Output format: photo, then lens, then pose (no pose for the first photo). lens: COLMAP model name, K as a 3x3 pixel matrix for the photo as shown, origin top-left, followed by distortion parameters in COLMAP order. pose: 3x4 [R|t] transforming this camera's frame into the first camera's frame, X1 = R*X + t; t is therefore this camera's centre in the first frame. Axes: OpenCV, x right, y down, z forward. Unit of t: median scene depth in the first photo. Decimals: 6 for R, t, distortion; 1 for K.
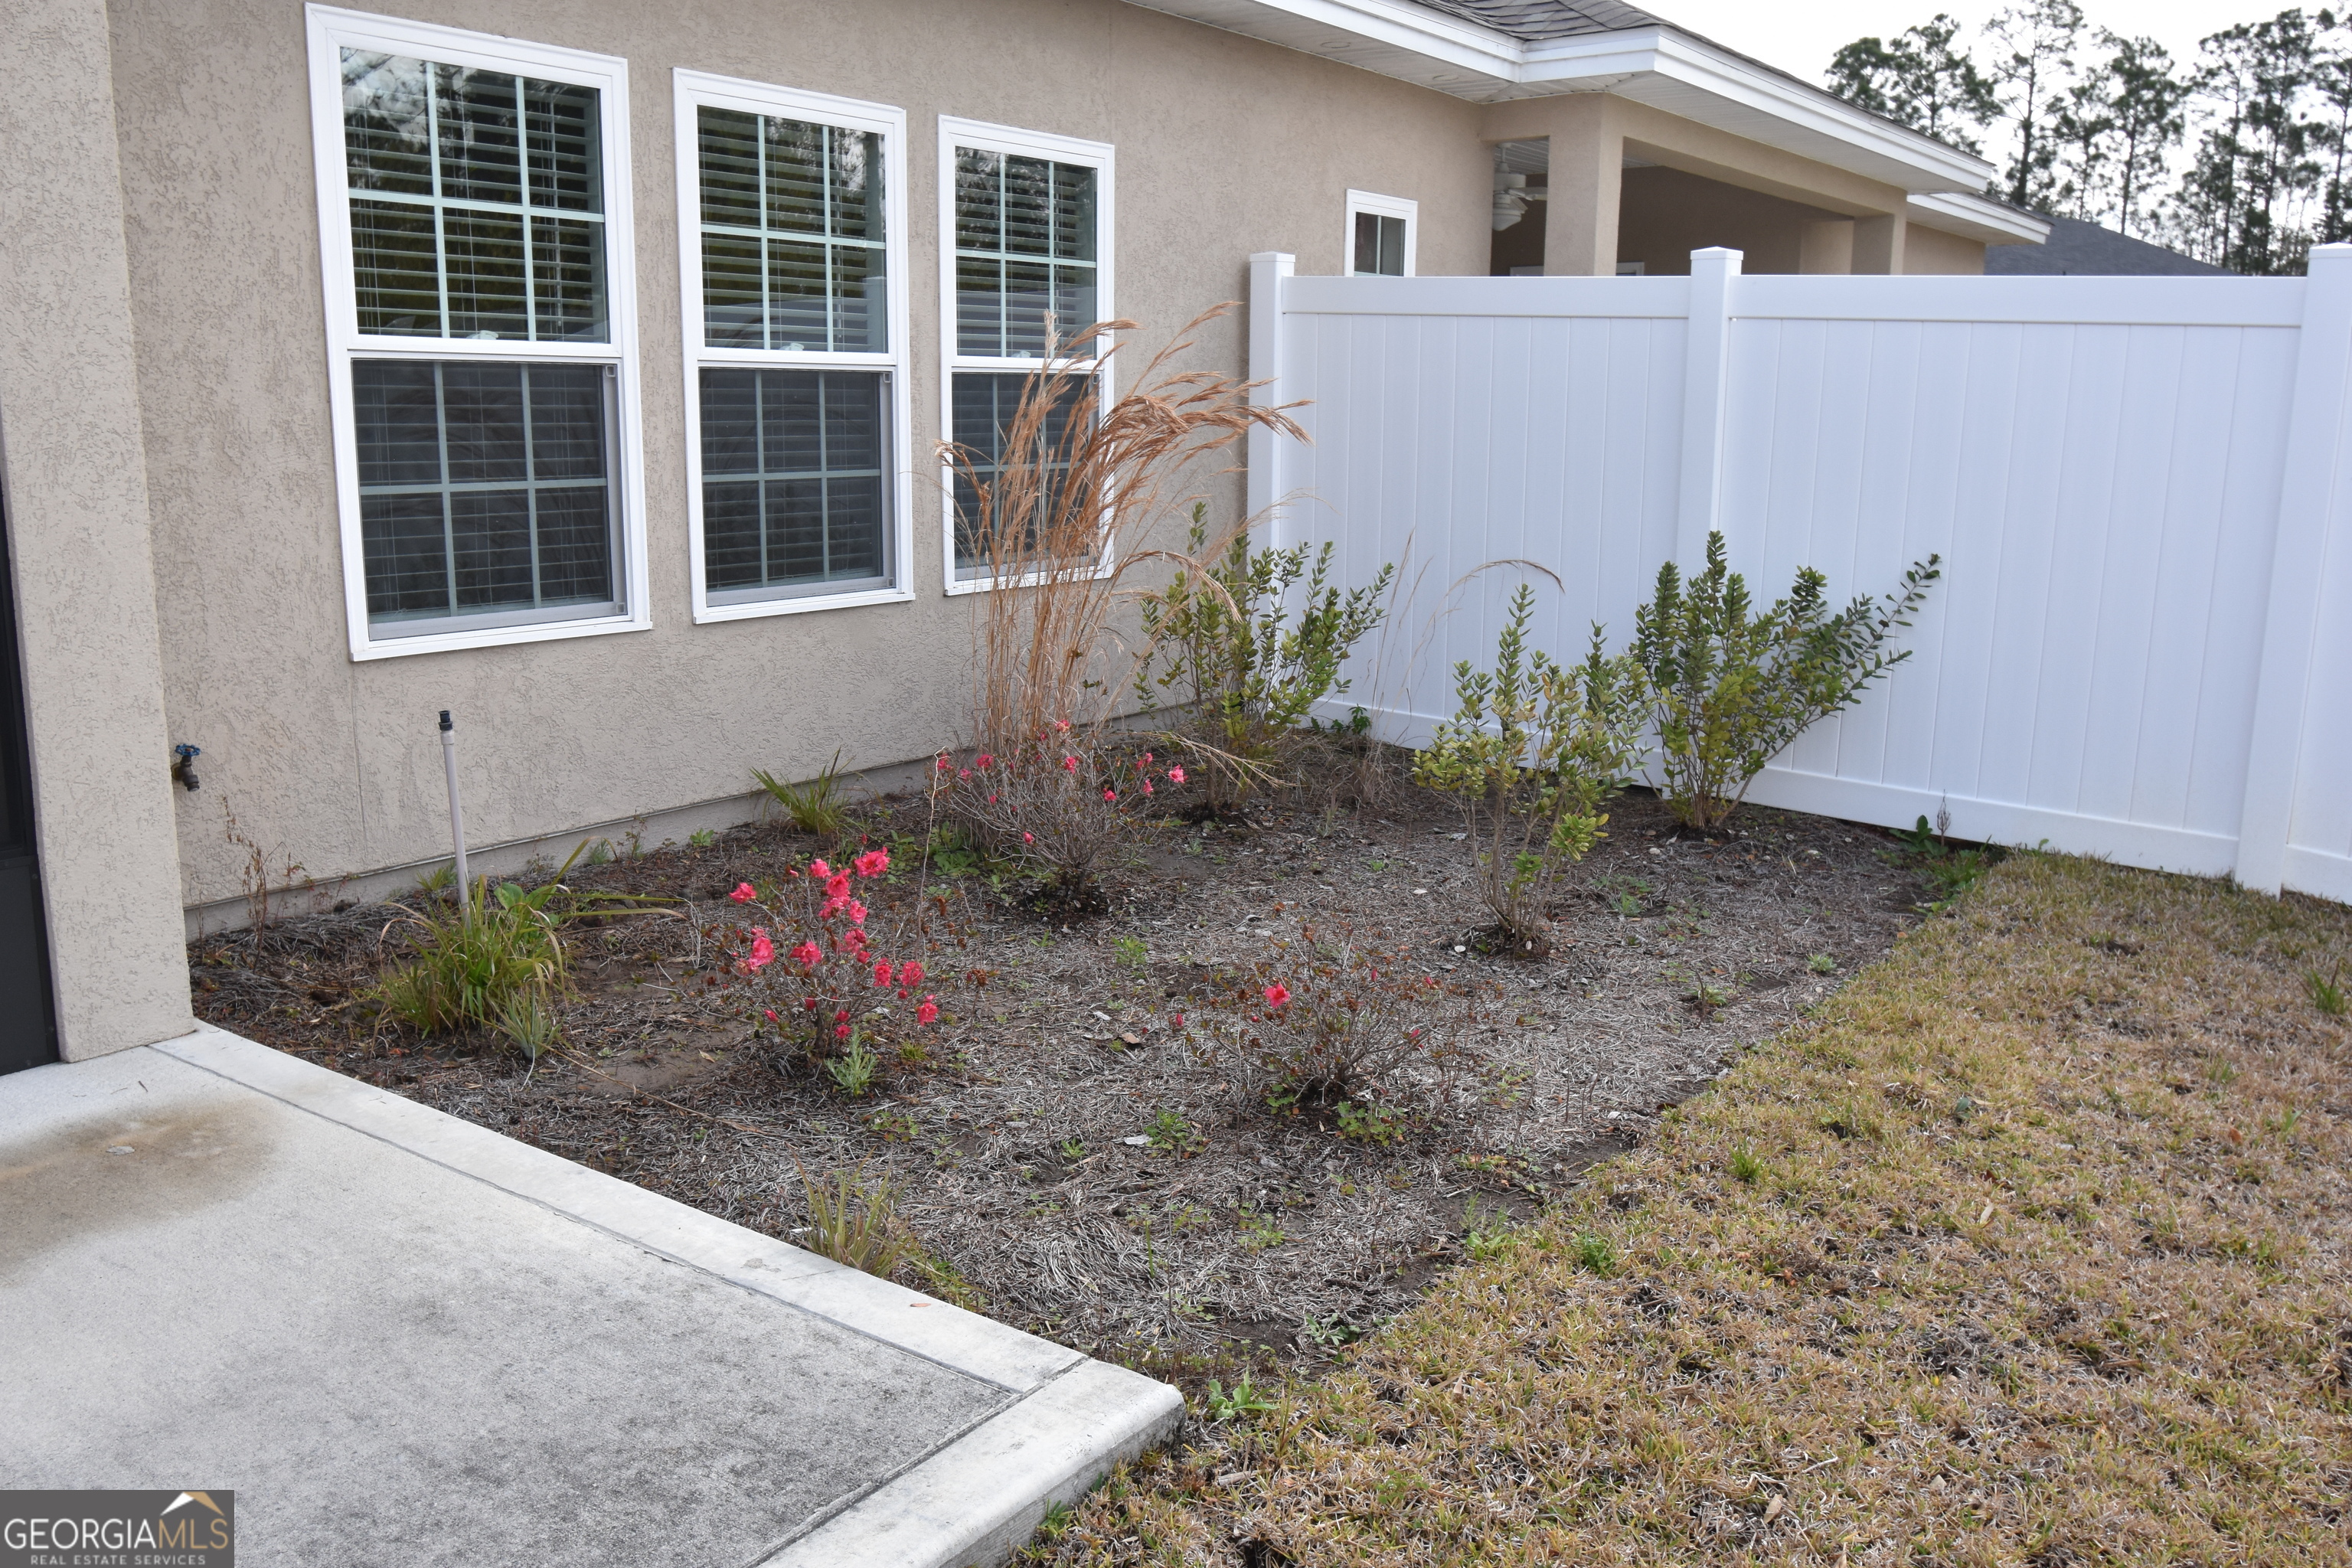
lens RADIAL K [[2002.3, 0, 1176.0], [0, 2002.3, 784.0], [0, 0, 1]] dist [-0.010625, 0.008022]
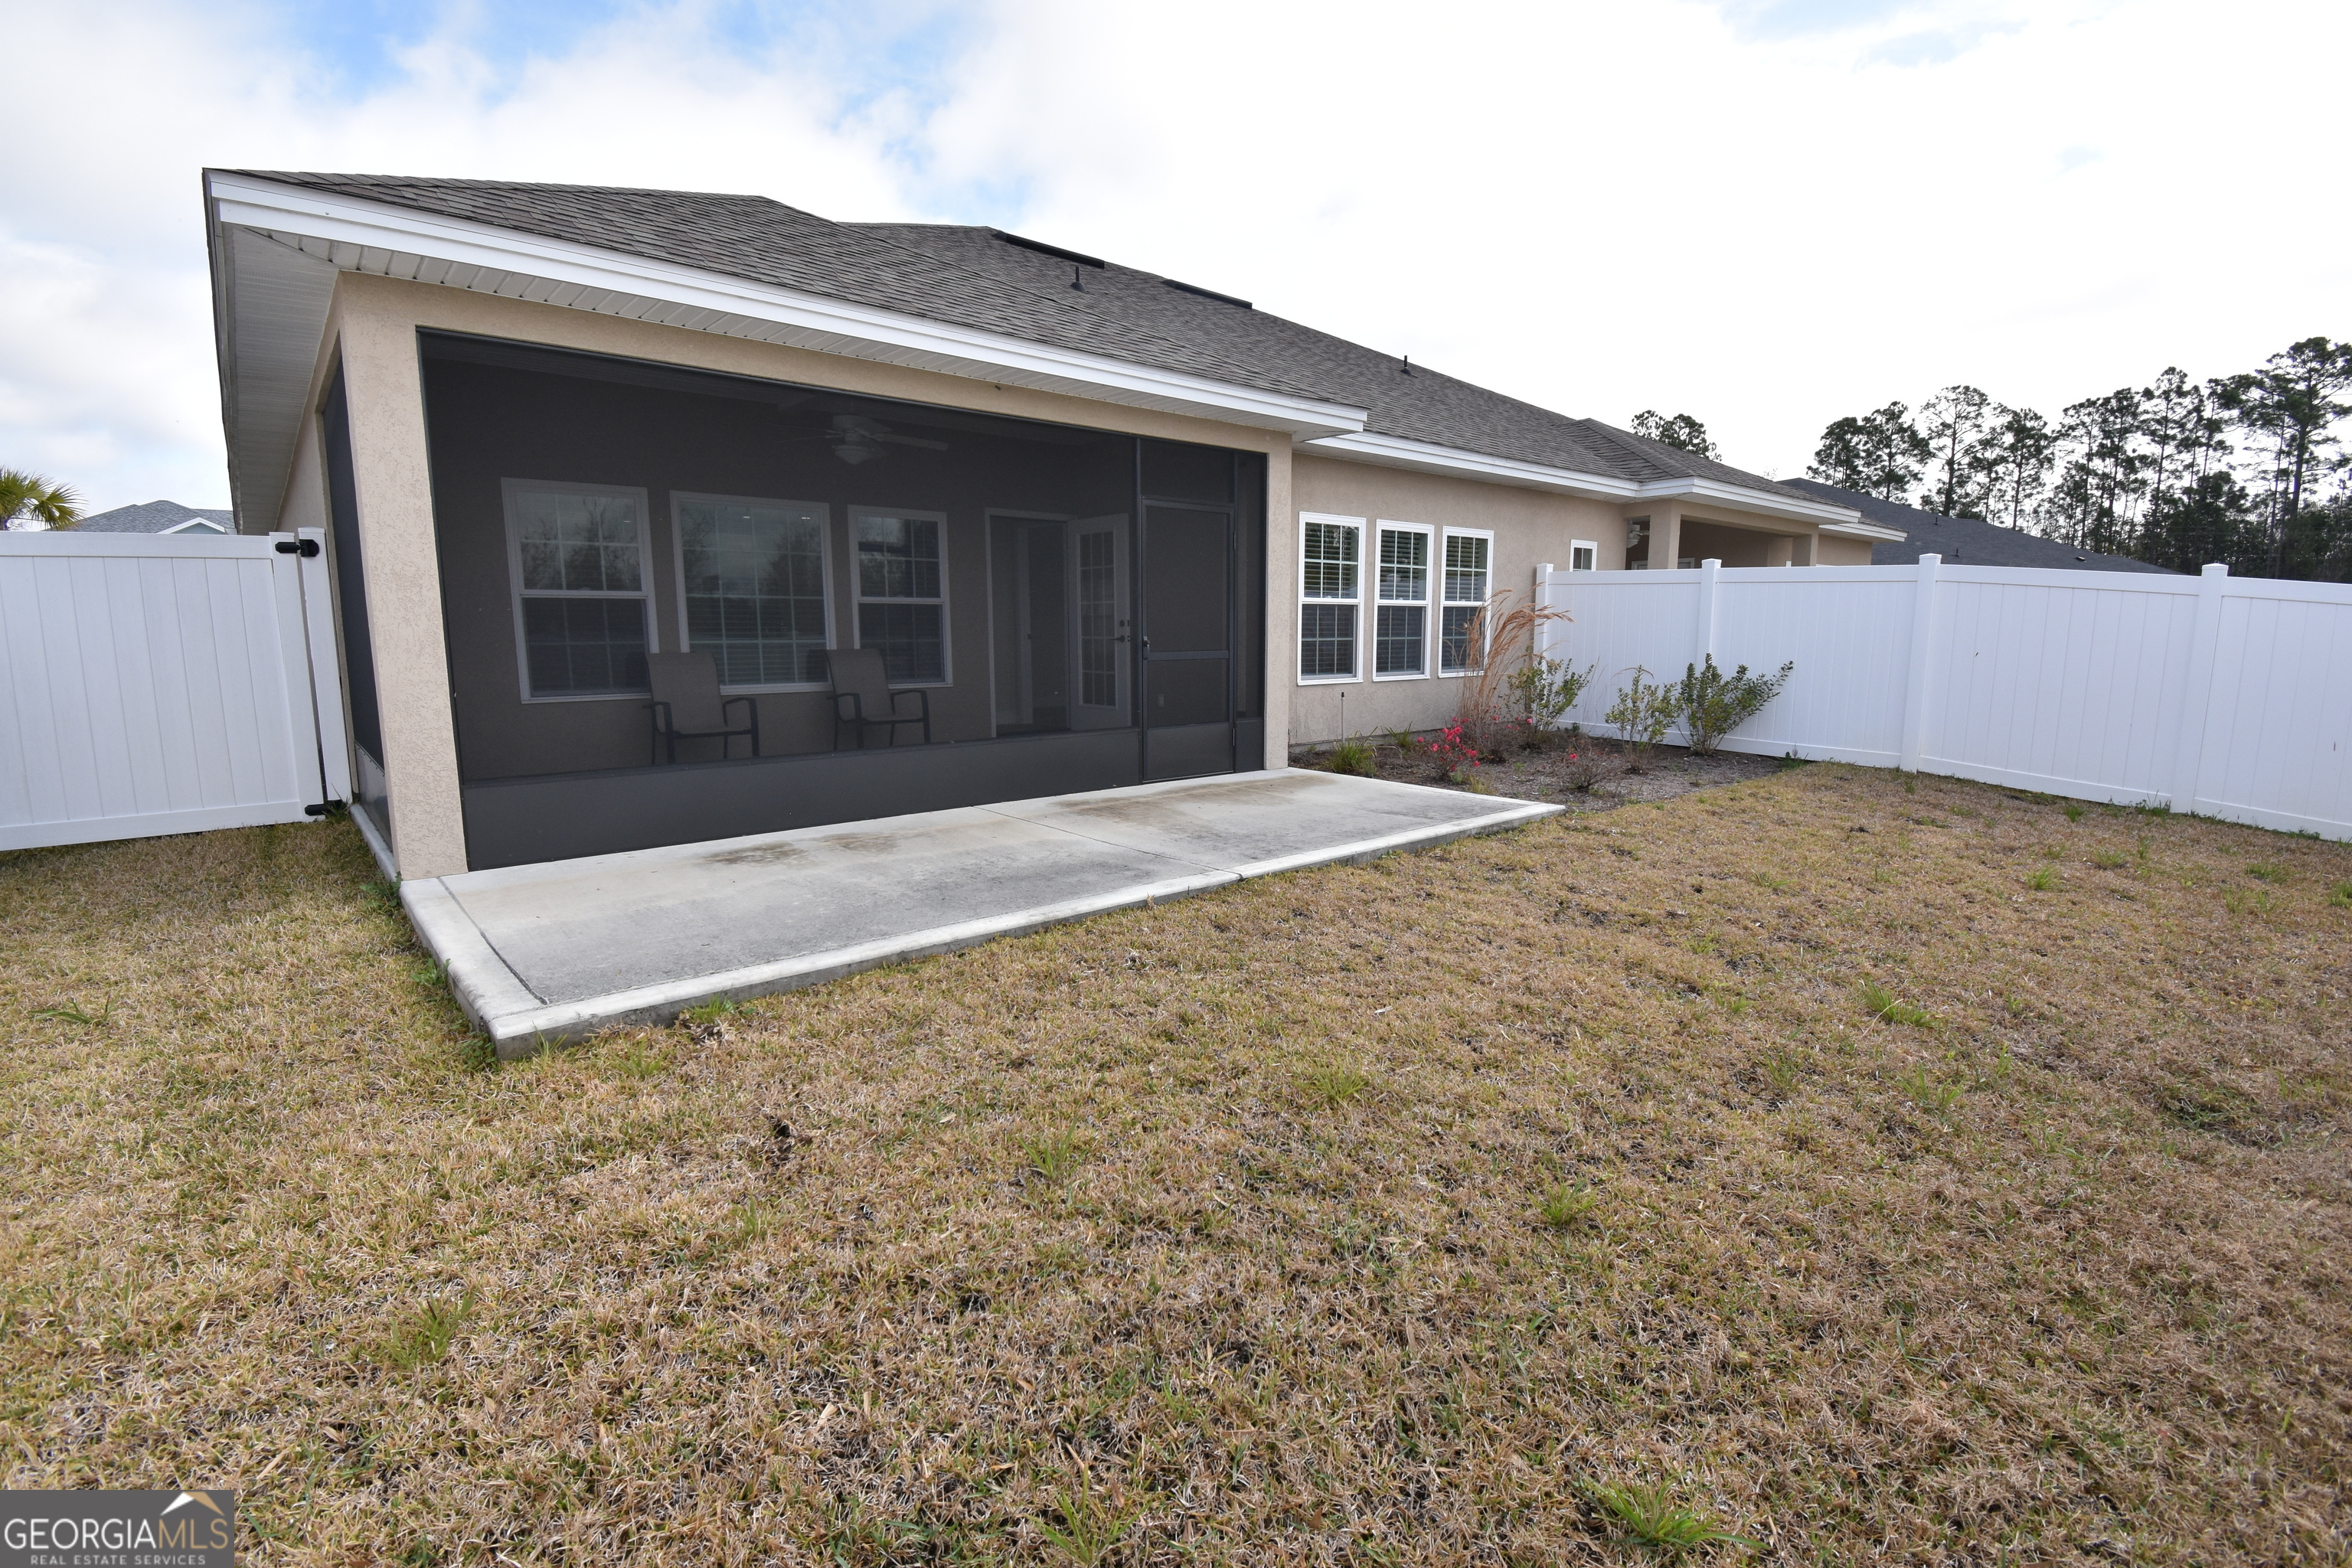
lens RADIAL K [[1035.0, 0, 1179.9], [0, 1035.0, 779.5], [0, 0, 1]] dist [0.017472, -0.025574]
pose [[0.971286, 0.019068, -0.237149, -0.064204], [-0.030352, 0.998569, -0.044025, 0.078131], [0.235970, 0.049959, 0.970475, -0.345952]]
